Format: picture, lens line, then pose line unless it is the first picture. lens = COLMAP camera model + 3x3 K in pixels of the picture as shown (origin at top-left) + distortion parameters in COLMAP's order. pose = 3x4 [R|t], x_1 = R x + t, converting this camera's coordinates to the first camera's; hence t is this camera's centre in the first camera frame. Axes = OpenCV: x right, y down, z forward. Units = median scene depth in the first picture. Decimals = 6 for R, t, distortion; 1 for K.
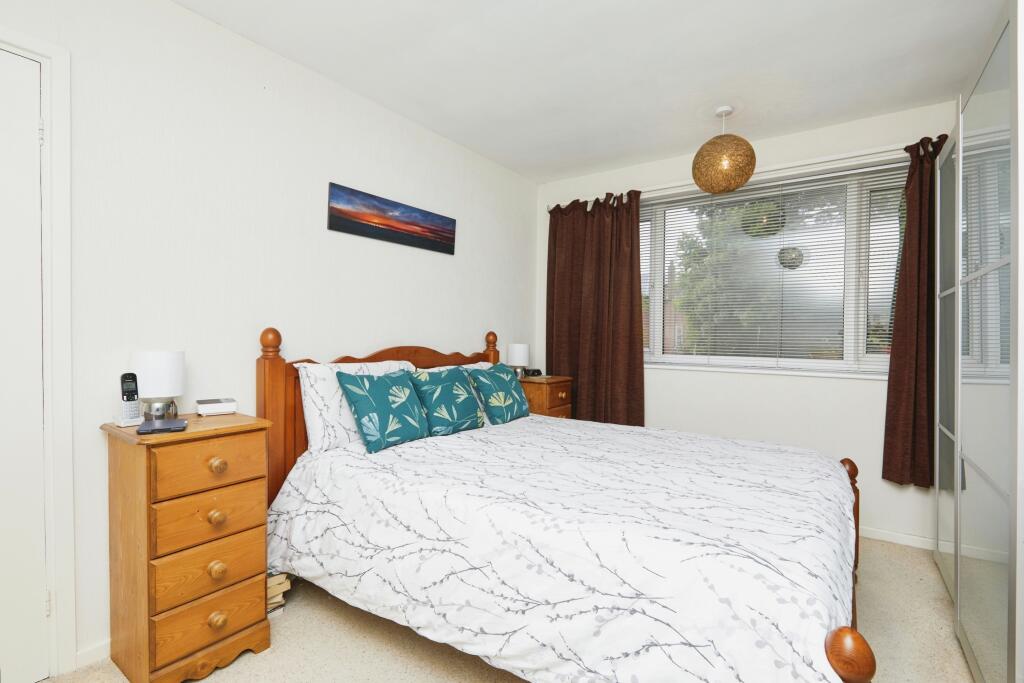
lens RADIAL K [[468.5, 0, 511.7], [0, 468.5, 341.2], [0, 0, 1]] dist [0.001711, 0.000605]
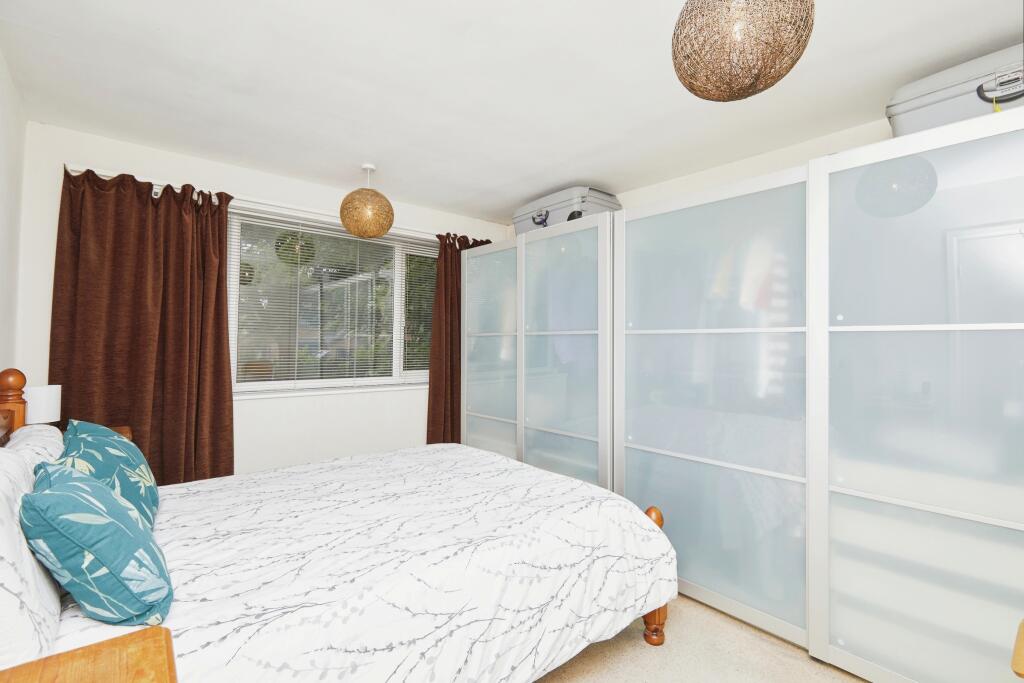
lens RADIAL K [[468.5, 0, 511.0], [0, 468.5, 336.2], [0, 0, 1]] dist [0.001711, 0.000605]
pose [[0.266600, 0.008239, 0.963772, -0.799612], [0.010472, 0.999880, -0.011444, -0.088195], [-0.963750, 0.013144, 0.266482, 0.522476]]
